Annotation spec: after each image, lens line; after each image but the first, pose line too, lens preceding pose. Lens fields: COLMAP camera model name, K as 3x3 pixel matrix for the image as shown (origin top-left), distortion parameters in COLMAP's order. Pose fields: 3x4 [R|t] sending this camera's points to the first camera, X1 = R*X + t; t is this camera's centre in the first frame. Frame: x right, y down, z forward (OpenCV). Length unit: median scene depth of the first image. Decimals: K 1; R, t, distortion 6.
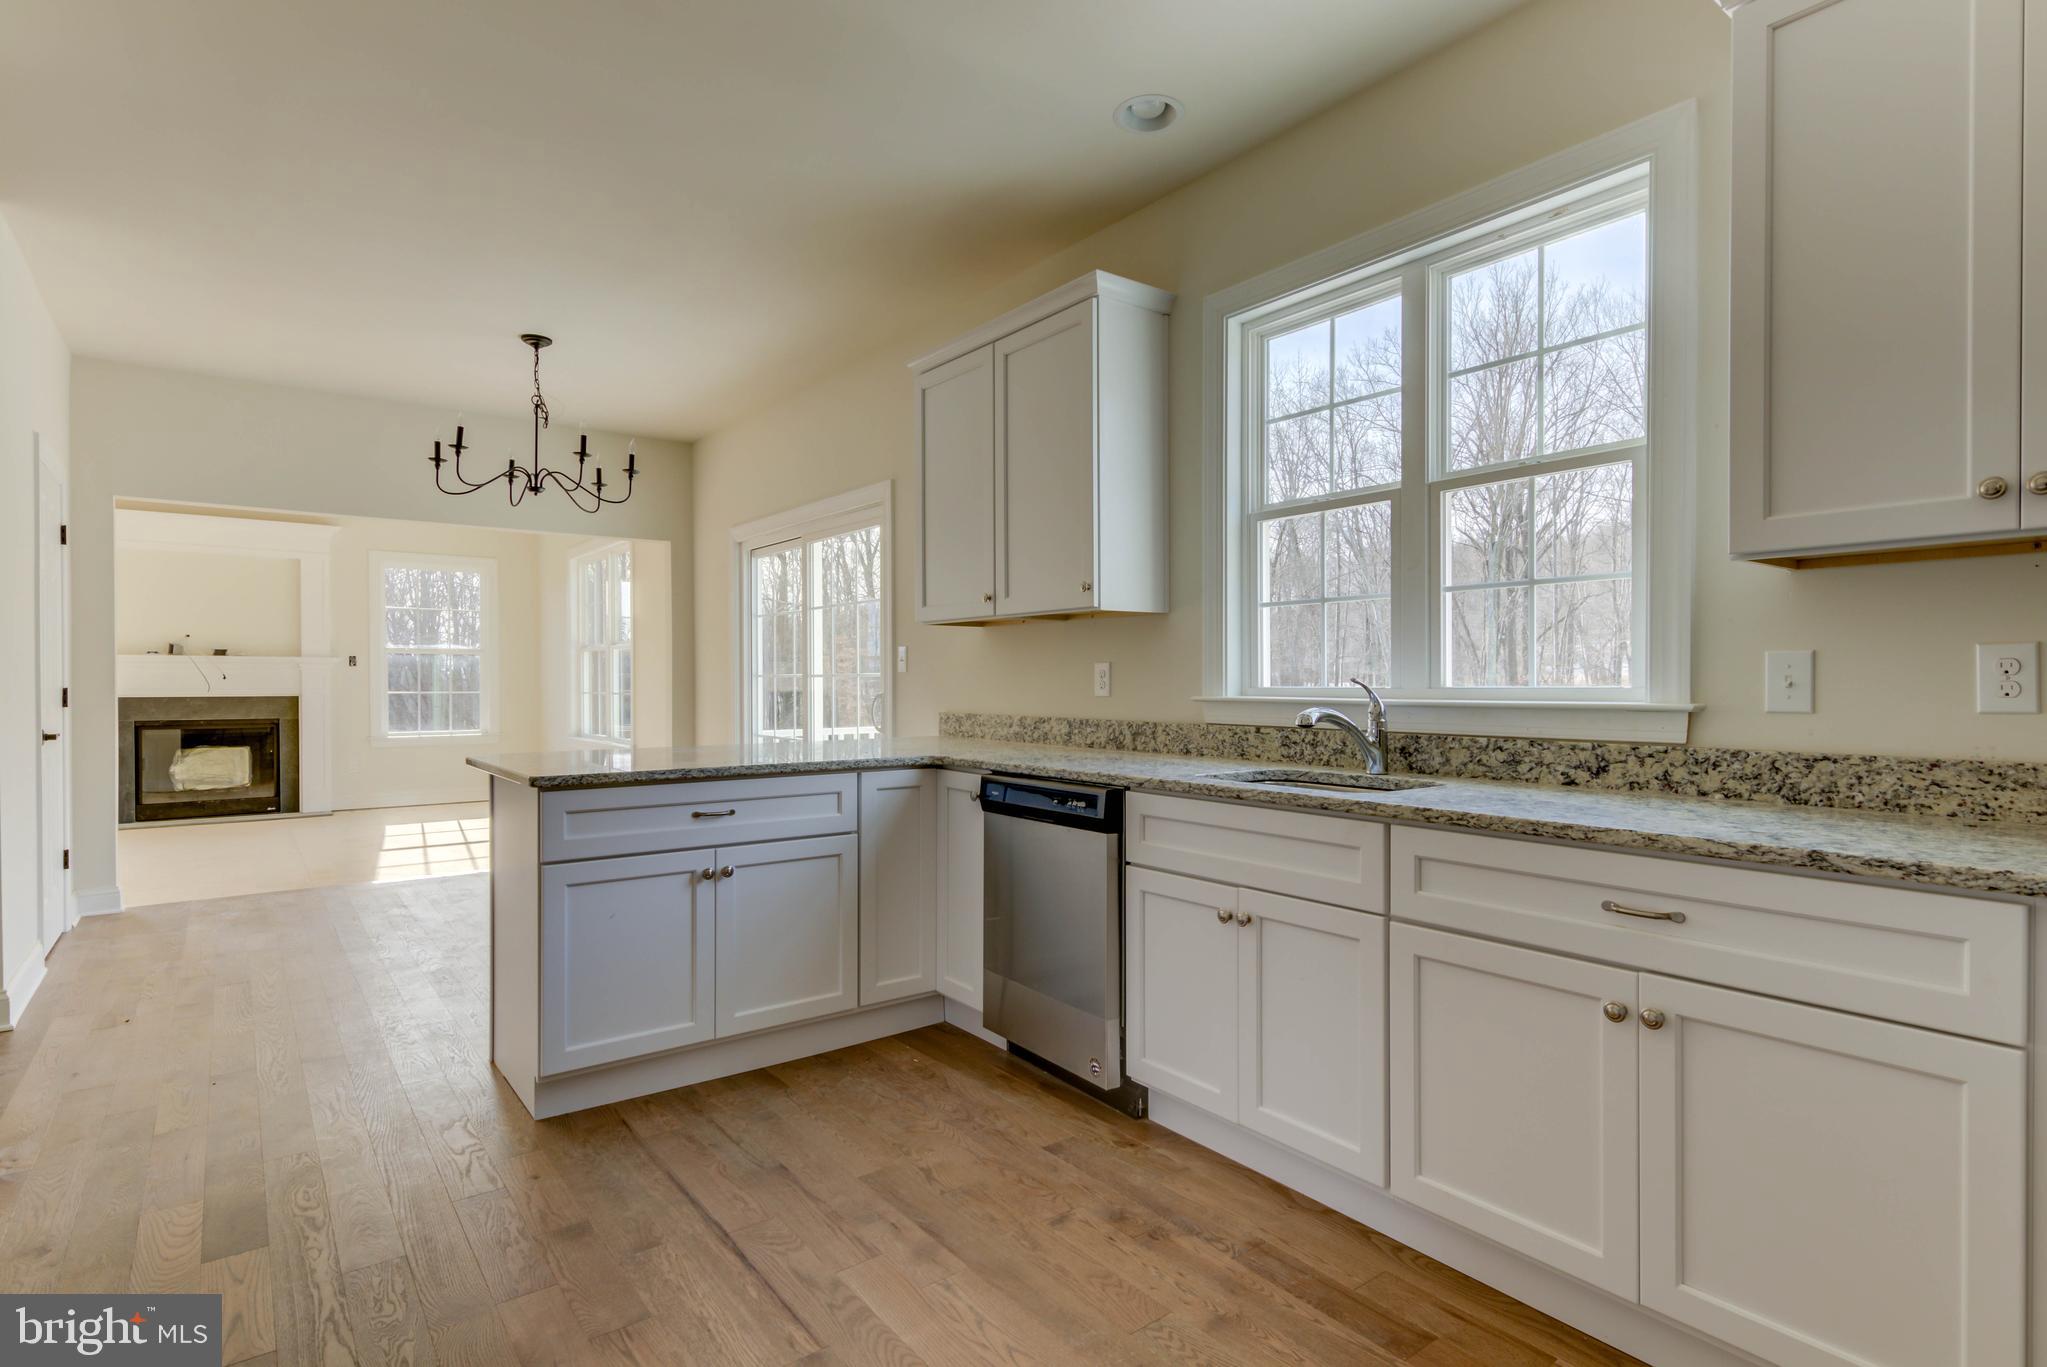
lens RADIAL K [[1030.3, 0, 1019.7], [0, 1030.3, 687.0], [0, 0, 1]] dist [0.022076, -0.006257]
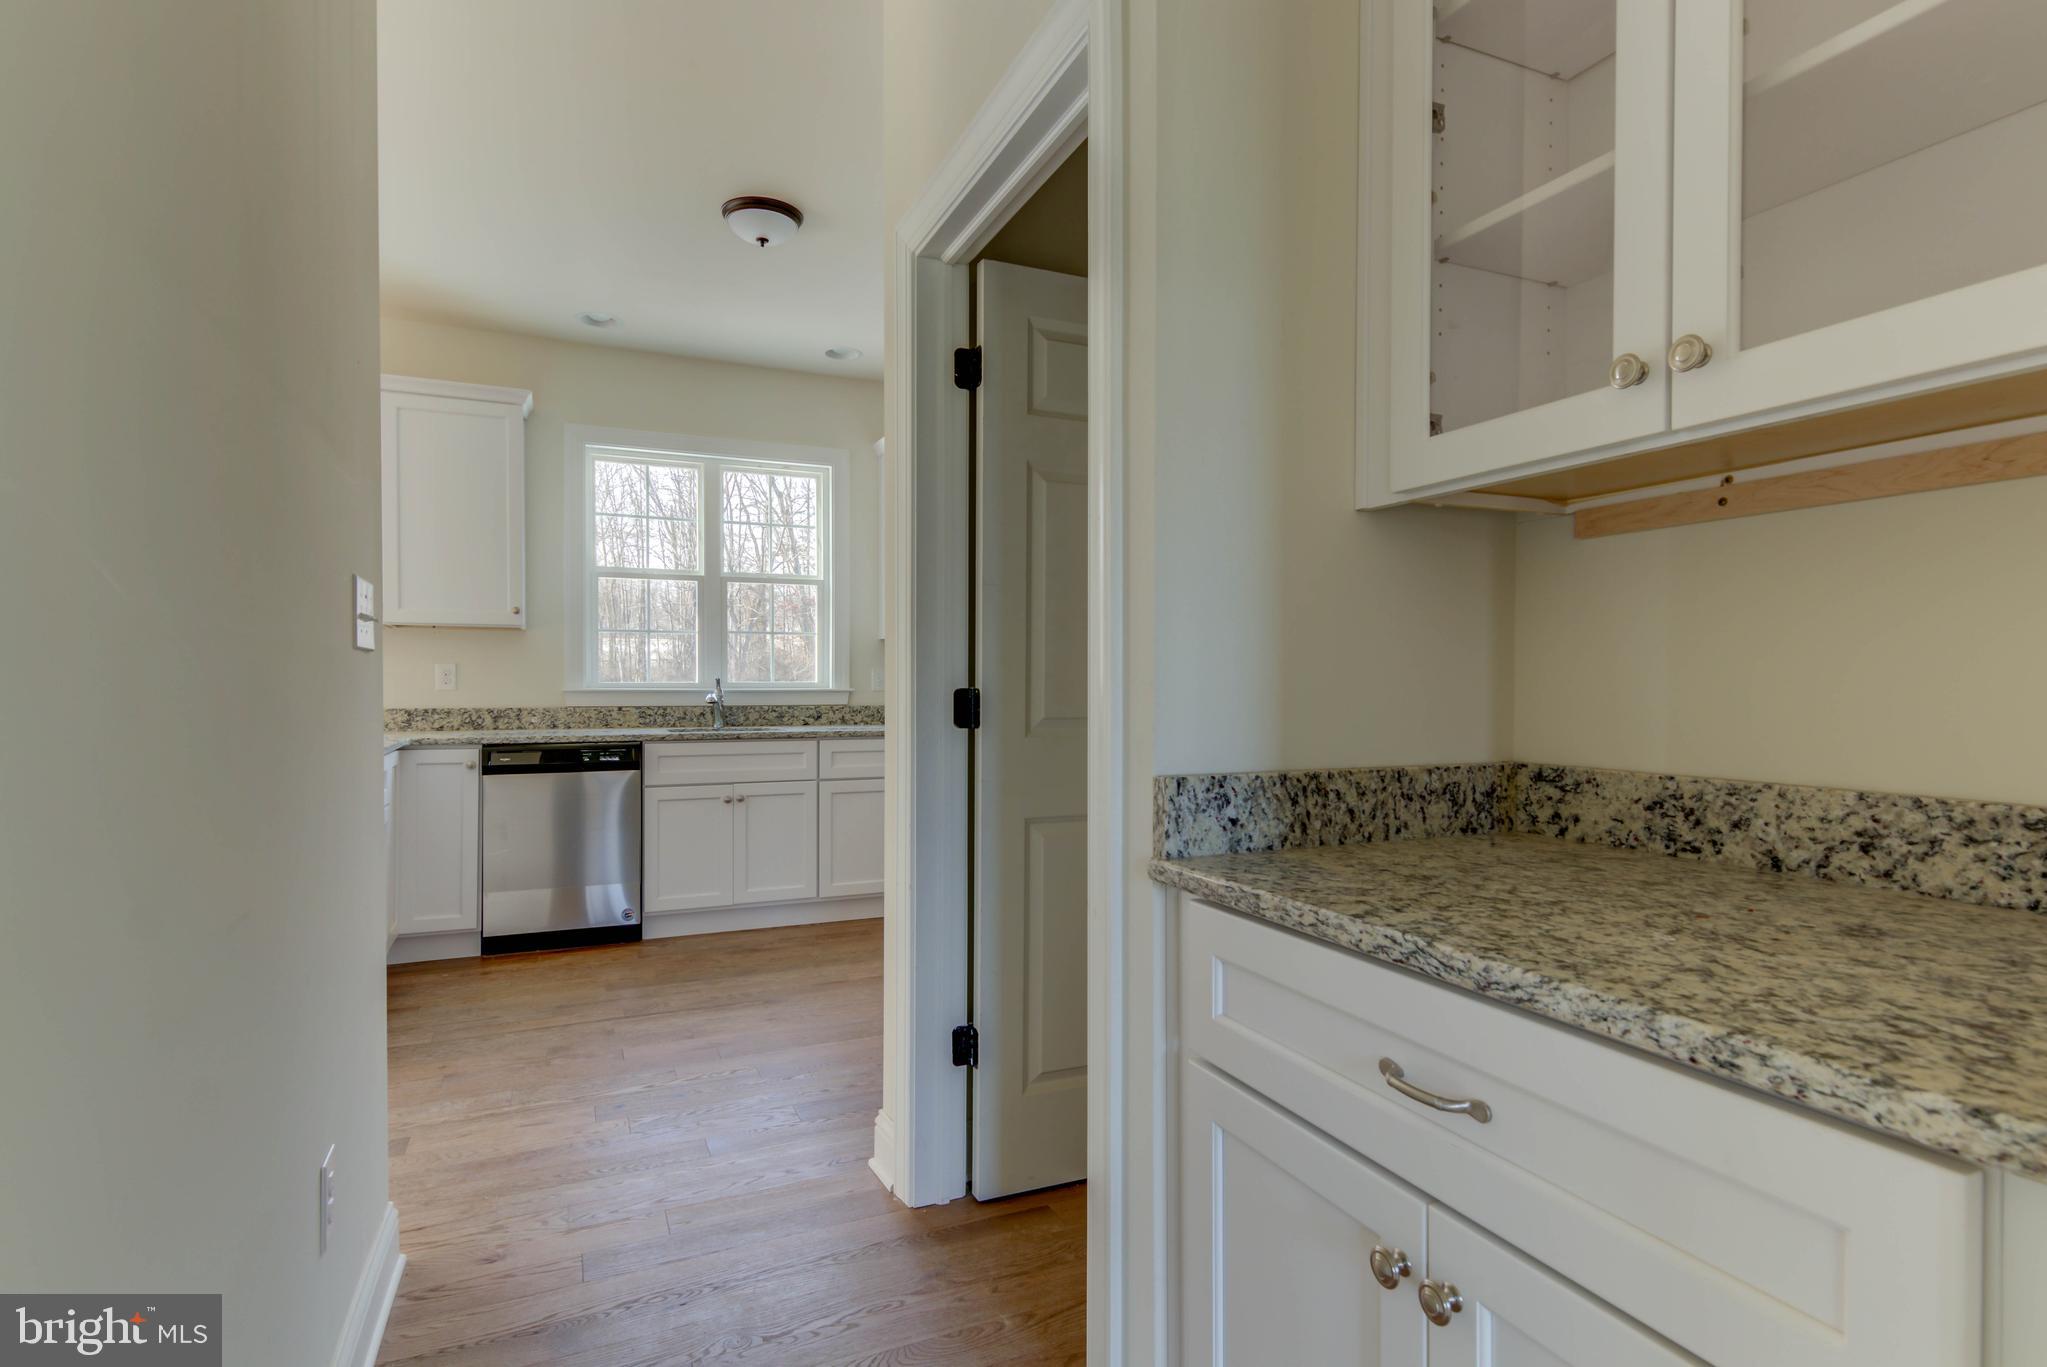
lens RADIAL K [[1030.3, 0, 1025.0], [0, 1030.3, 690.8], [0, 0, 1]] dist [0.022076, -0.006257]
pose [[0.222449, -0.006914, 0.974920, -1.425395], [0.003909, 0.999973, 0.006200, 0.006756], [-0.974936, 0.002432, 0.222470, 0.021138]]
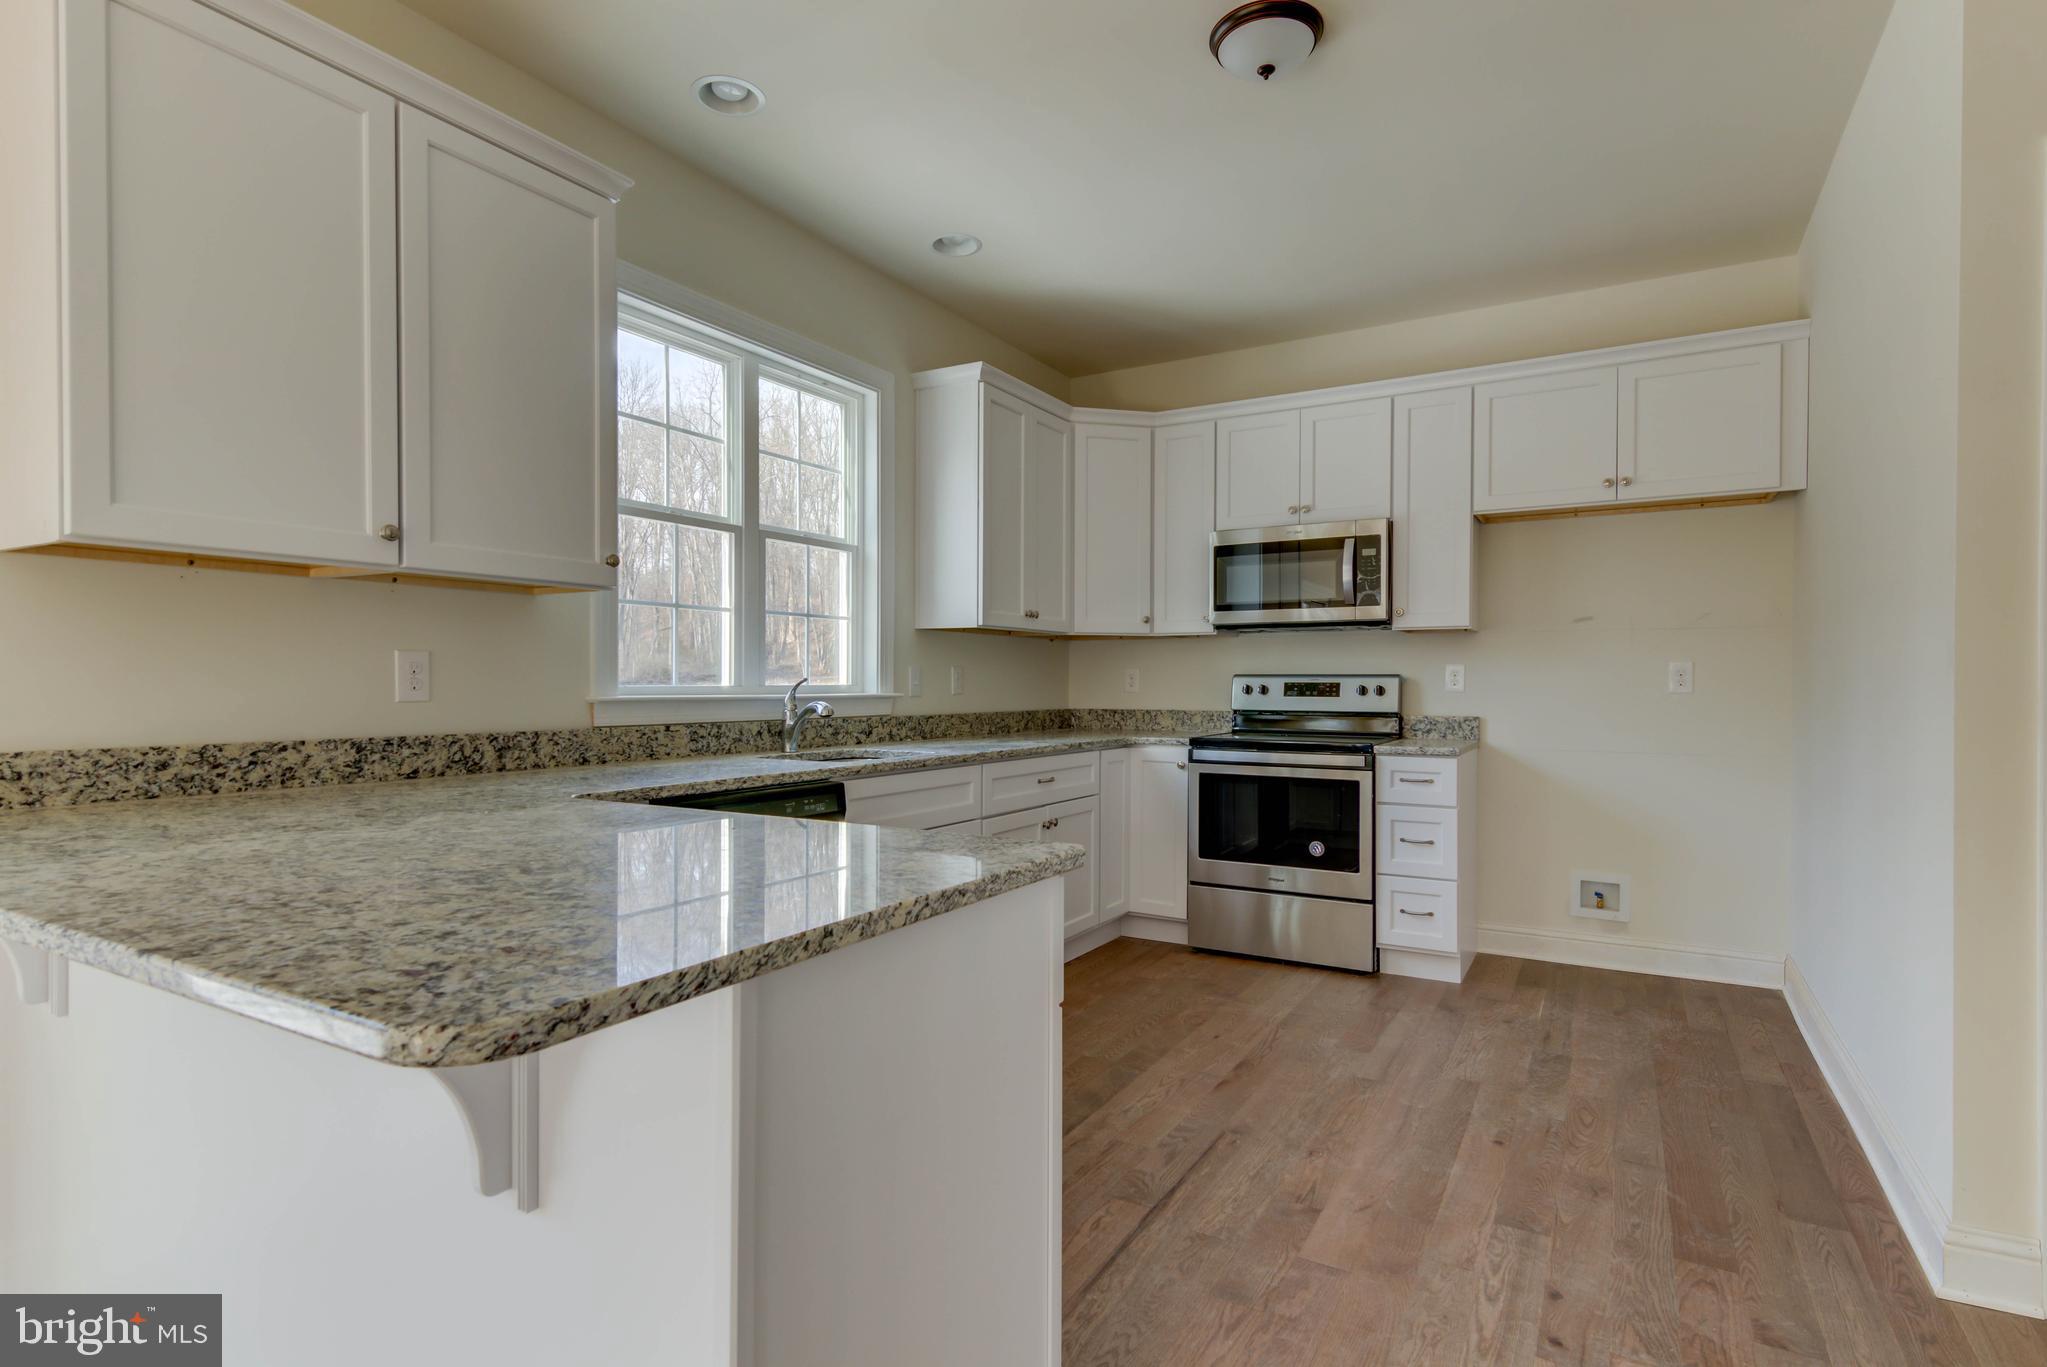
lens RADIAL K [[1030.3, 0, 1023.7], [0, 1030.3, 689.9], [0, 0, 1]] dist [0.022076, -0.006257]
pose [[-0.384693, -0.006462, 0.923022, -0.986721], [0.002880, 0.999962, 0.008201, -0.003945], [-0.923040, 0.005813, -0.384660, 1.256201]]
